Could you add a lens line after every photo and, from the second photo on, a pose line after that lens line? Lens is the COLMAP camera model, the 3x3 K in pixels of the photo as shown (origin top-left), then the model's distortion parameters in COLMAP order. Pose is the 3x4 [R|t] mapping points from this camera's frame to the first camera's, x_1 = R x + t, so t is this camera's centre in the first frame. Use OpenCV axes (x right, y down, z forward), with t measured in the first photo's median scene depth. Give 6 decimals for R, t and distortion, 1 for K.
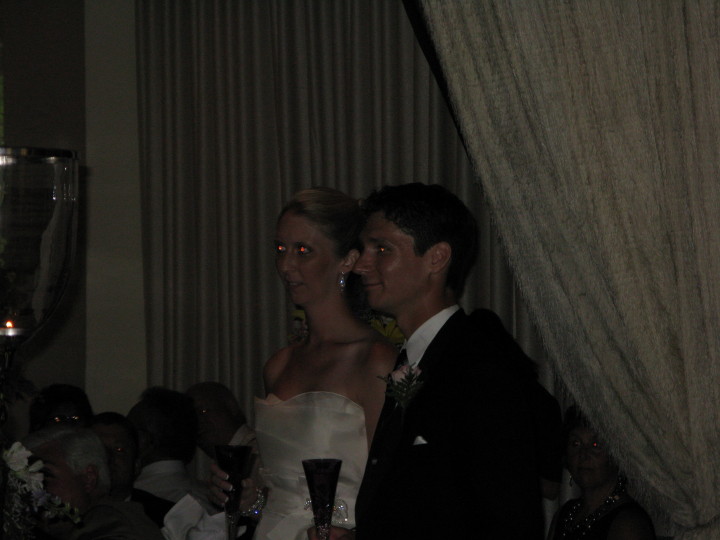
lens RADIAL K [[4432.3, 0, 385.0], [0, 4432.3, 262.3], [0, 0, 1]] dist [1.867096, 0.000000]
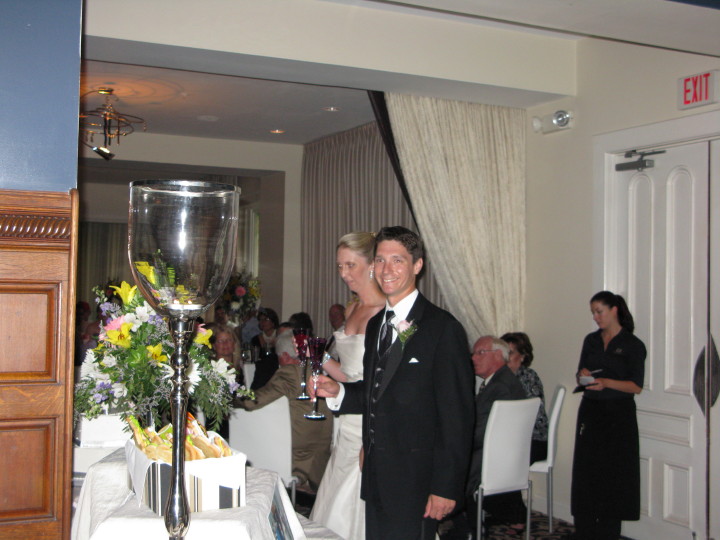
lens RADIAL K [[1016.1, 0, 355.5], [0, 1016.1, 276.3], [0, 0, 1]] dist [0.032874, 0.000000]
pose [[0.999762, 0.021079, -0.005674, -0.015771], [-0.021055, 0.999770, 0.004120, 0.001610], [0.005760, -0.003999, 0.999975, 0.382992]]
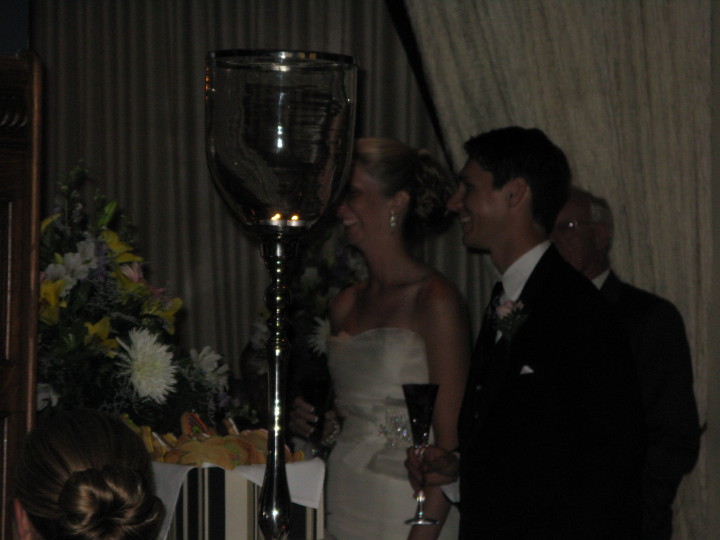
lens RADIAL K [[4432.3, 0, 398.7], [0, 4432.3, 267.8], [0, 0, 1]] dist [1.867096, 0.000000]
pose [[0.994679, 0.016607, 0.101672, -0.096881], [-0.015332, 0.999794, -0.013307, 0.023271], [-0.101872, 0.011677, 0.994729, -0.041137]]
